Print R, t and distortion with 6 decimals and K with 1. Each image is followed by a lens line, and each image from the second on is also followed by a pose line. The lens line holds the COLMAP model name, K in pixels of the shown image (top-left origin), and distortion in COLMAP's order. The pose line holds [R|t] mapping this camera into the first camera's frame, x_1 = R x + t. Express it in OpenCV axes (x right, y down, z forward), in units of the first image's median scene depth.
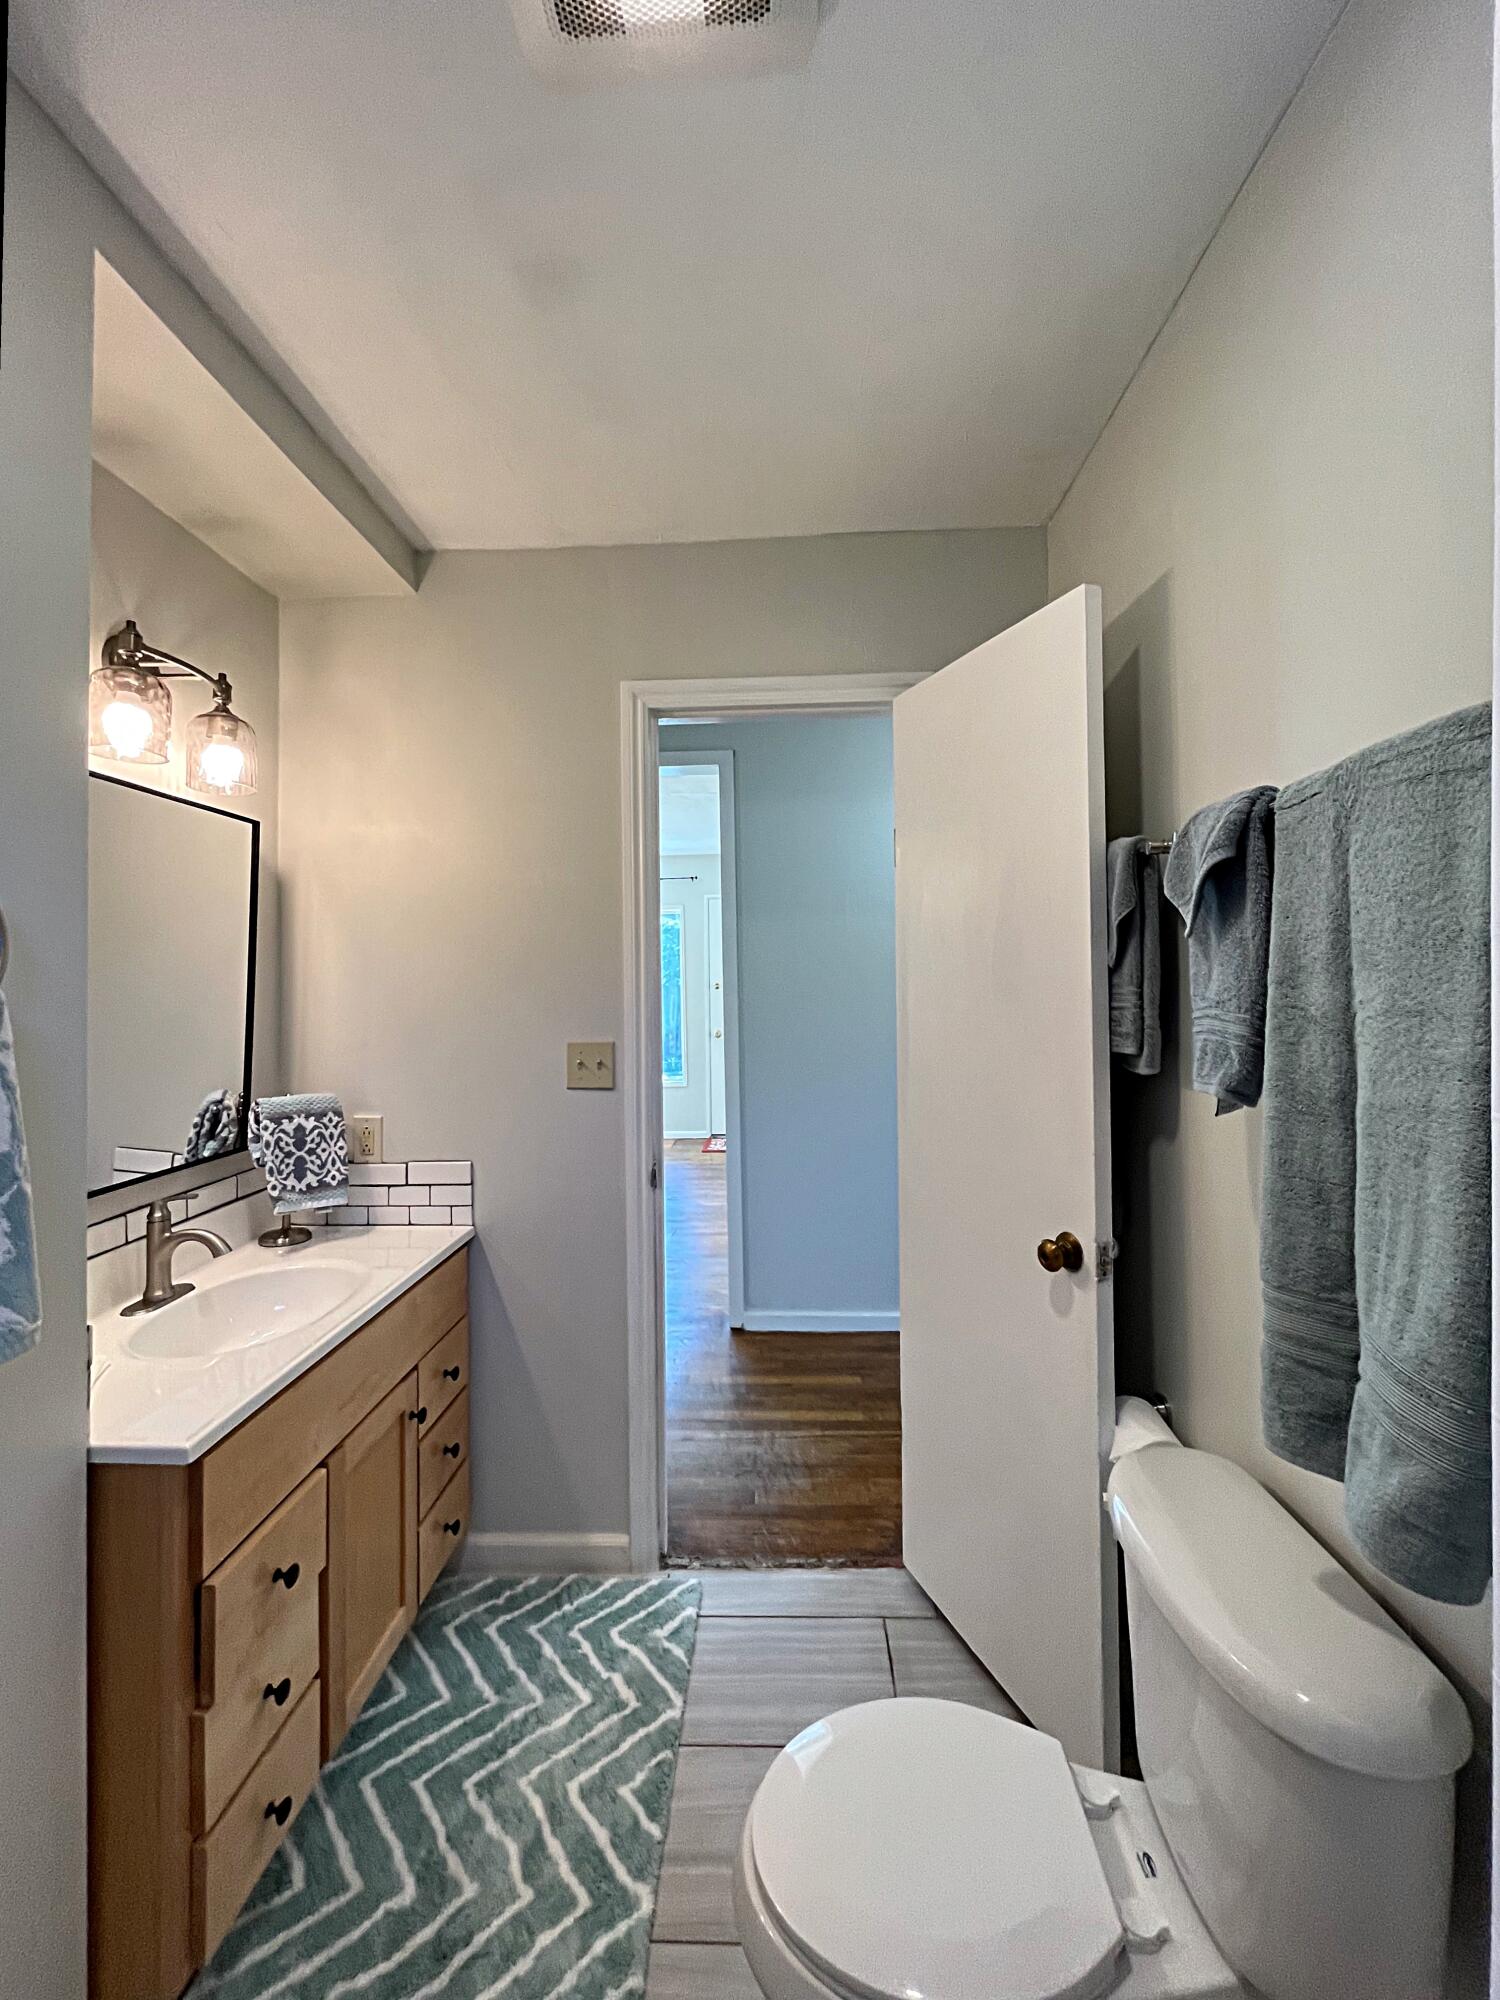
lens RADIAL K [[806.2, 0, 750.0], [0, 806.2, 1000.0], [0, 0, 1]] dist [-0.001524, -0.000180]
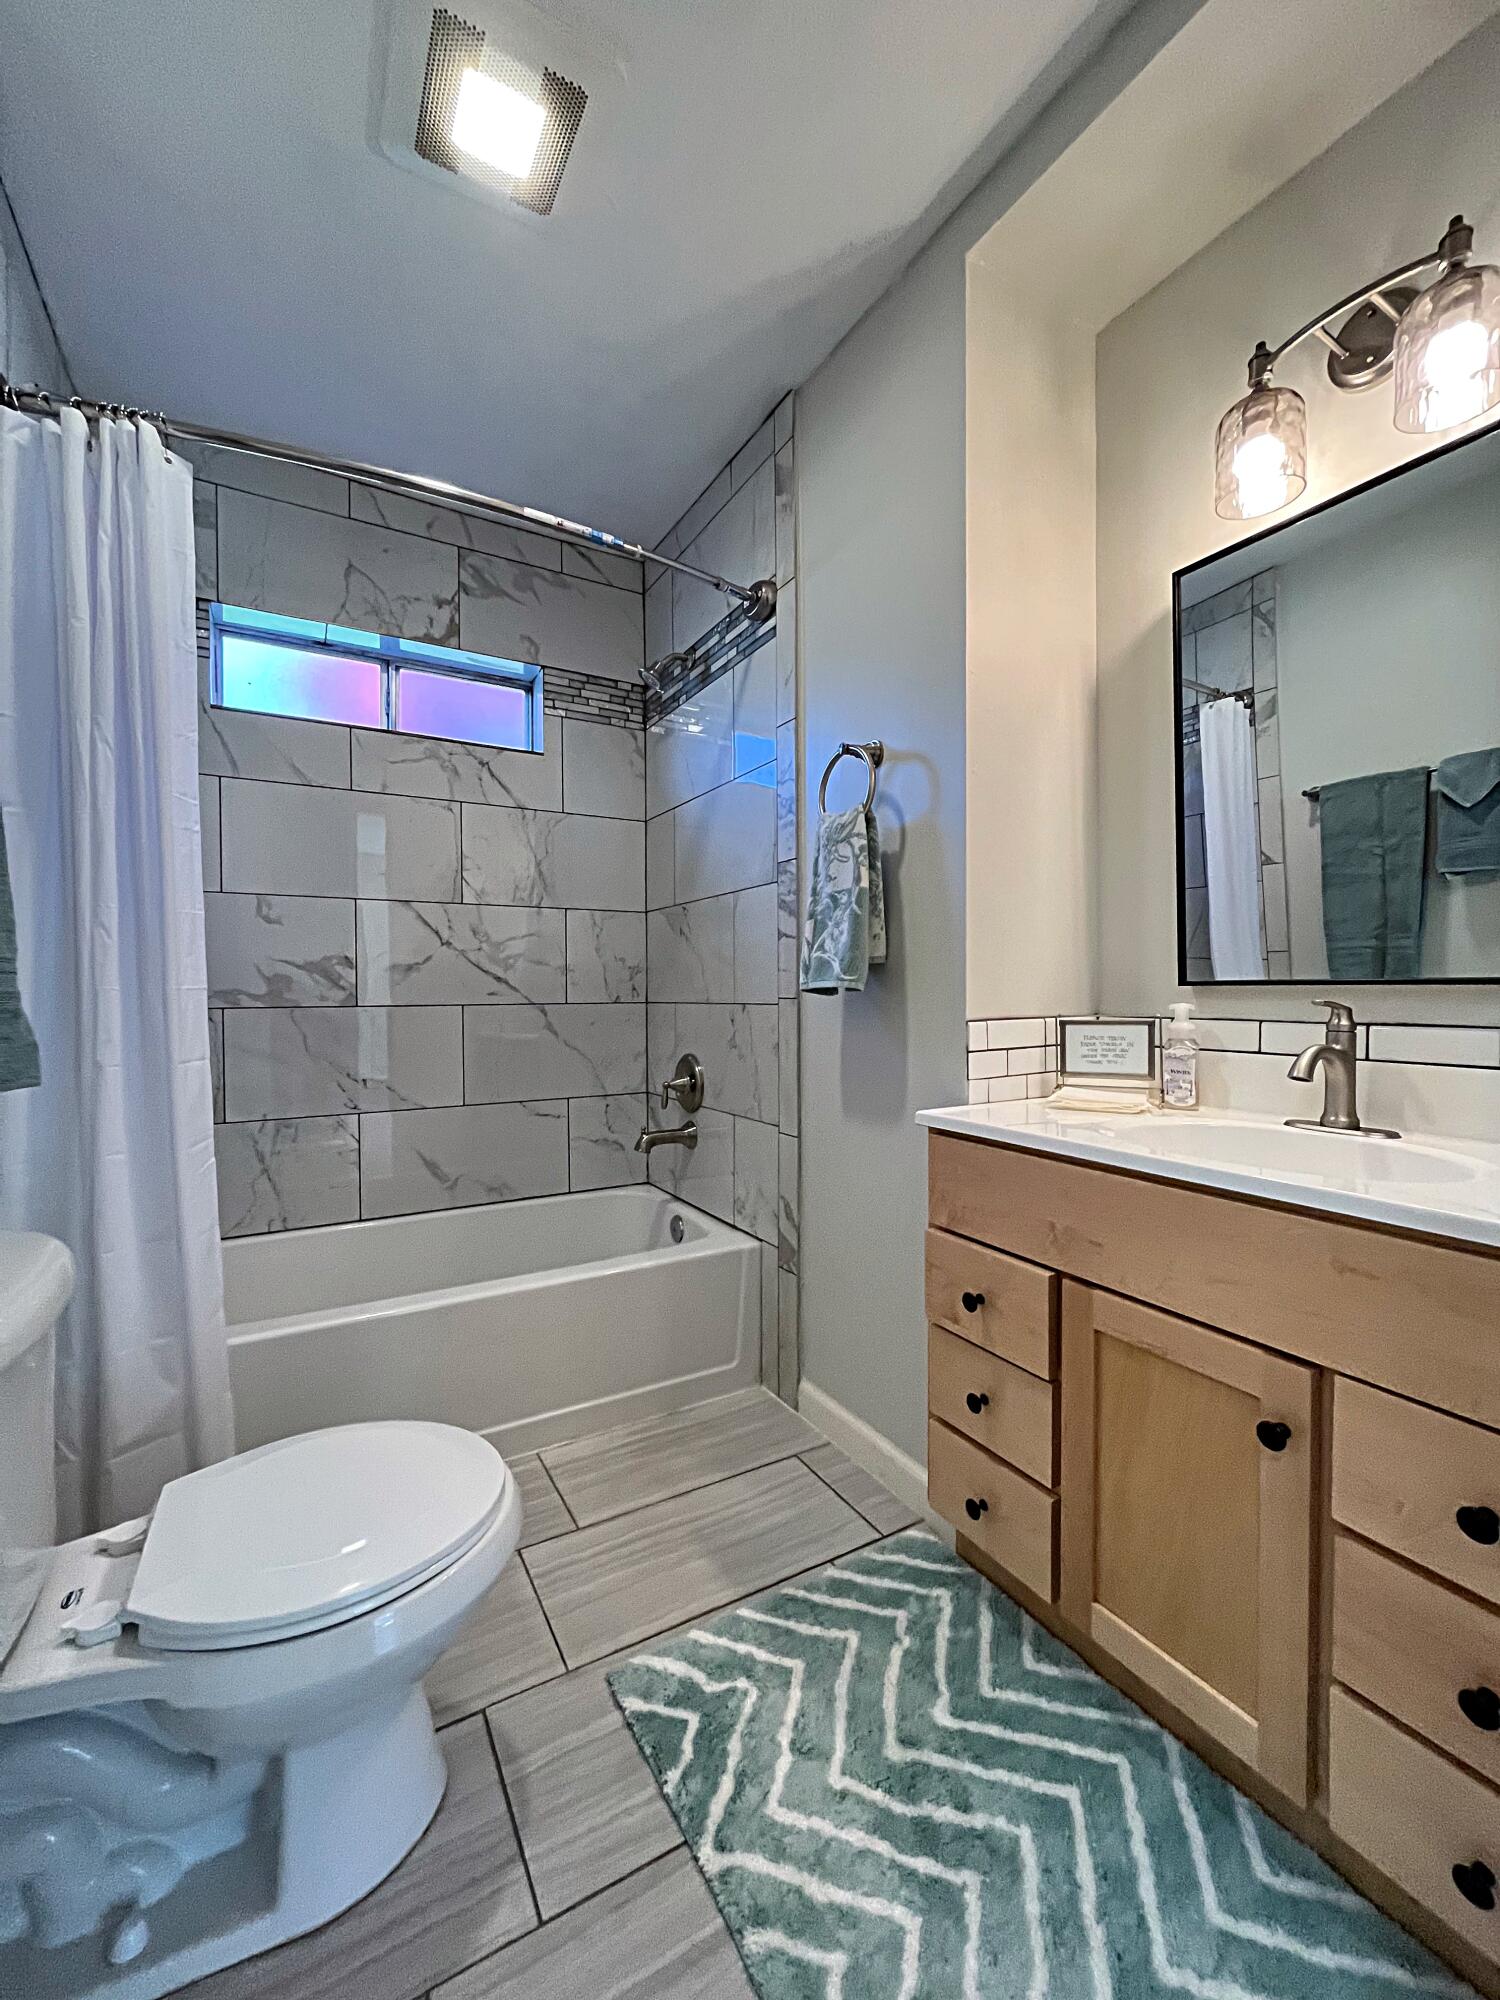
lens RADIAL K [[806.2, 0, 750.0], [0, 806.2, 1000.0], [0, 0, 1]] dist [-0.001524, -0.000180]
pose [[-0.843178, 0.017495, -0.537350, 0.217866], [0.001586, 0.999547, 0.030055, 0.236790], [0.537632, 0.024490, -0.842824, 1.475355]]
